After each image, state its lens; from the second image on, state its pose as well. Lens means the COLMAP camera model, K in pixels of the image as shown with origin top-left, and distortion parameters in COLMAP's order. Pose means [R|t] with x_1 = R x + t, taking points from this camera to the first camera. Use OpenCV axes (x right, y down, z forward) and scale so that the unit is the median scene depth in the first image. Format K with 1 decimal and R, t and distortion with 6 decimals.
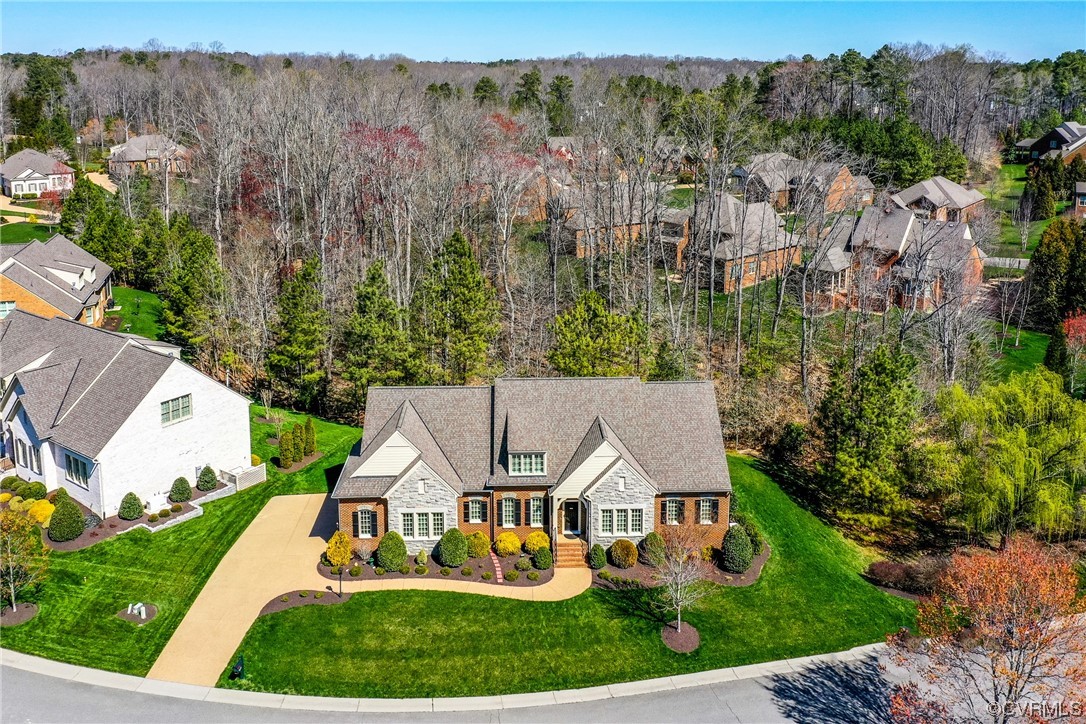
lens RADIAL K [[892.4, 0, 539.2], [0, 892.4, 226.9], [0, 0, 1]] dist [0.003904, 0.001770]
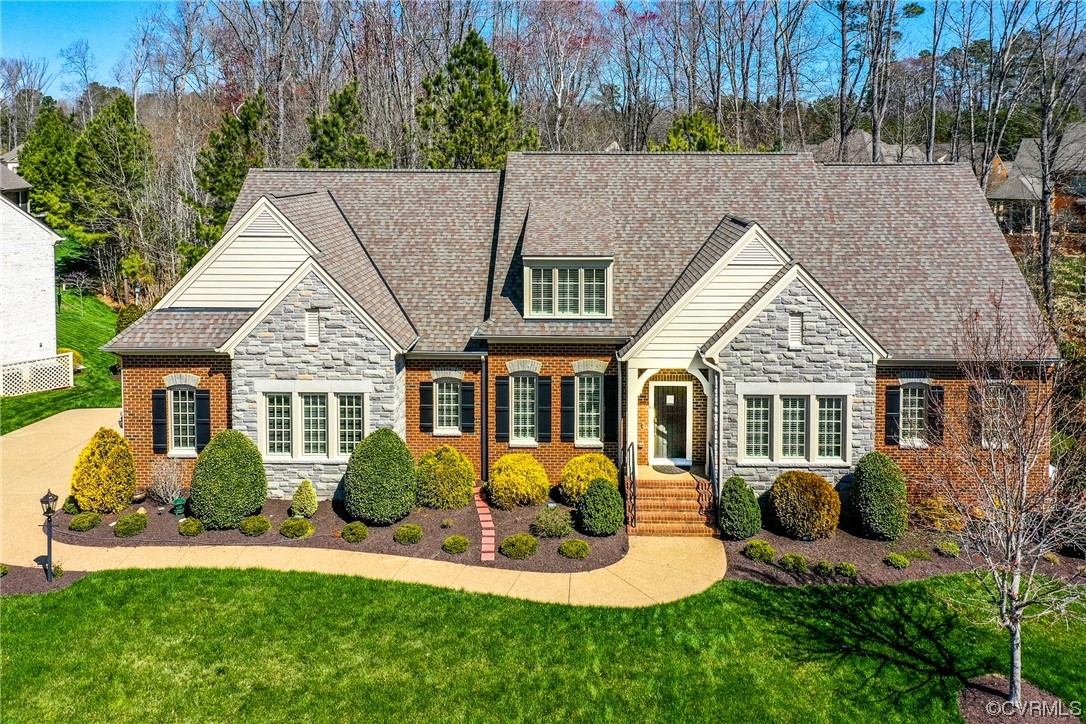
lens RADIAL K [[896.2, 0, 570.1], [0, 896.2, 202.2], [0, 0, 1]] dist [0.005219, -0.001443]
pose [[0.998439, 0.004615, -0.055670, 0.011924], [-0.010944, 0.993429, -0.113929, 0.276442], [0.054778, 0.114360, 0.991928, 0.577029]]
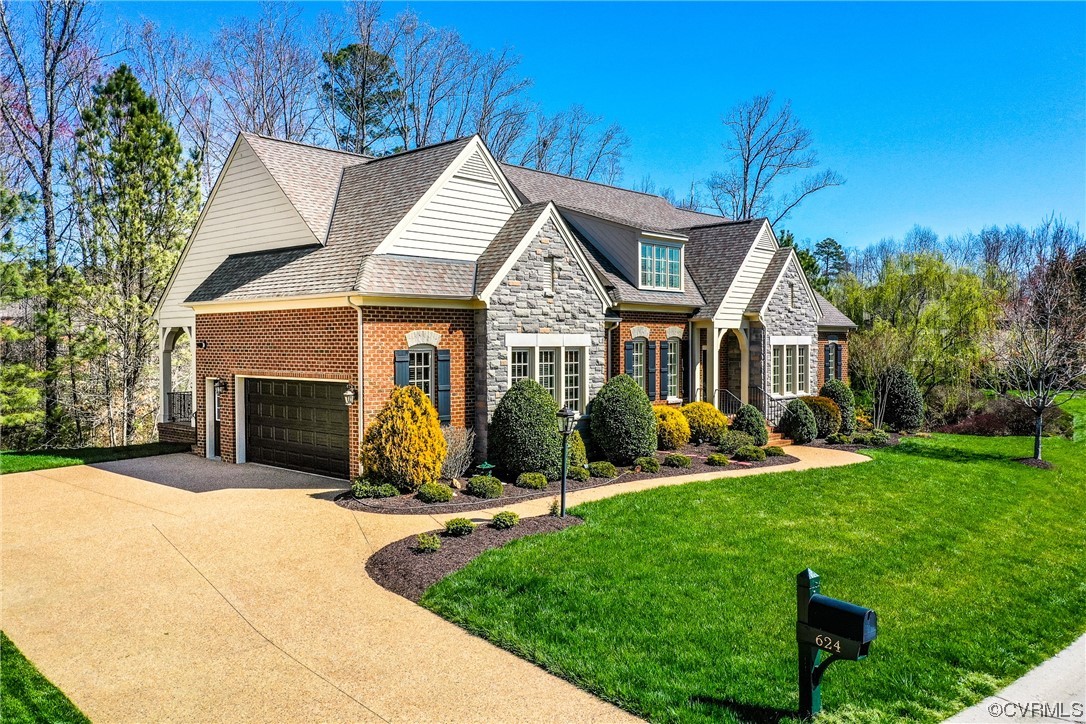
lens RADIAL K [[857.4, 0, 543.0], [0, 857.4, 362.0], [0, 0, 1]] dist [0.004940, 0.004044]
pose [[0.710980, -0.015865, 0.703034, -0.396903], [0.120325, 0.987746, -0.099395, 0.361707], [-0.692842, 0.155260, 0.704176, 0.732423]]
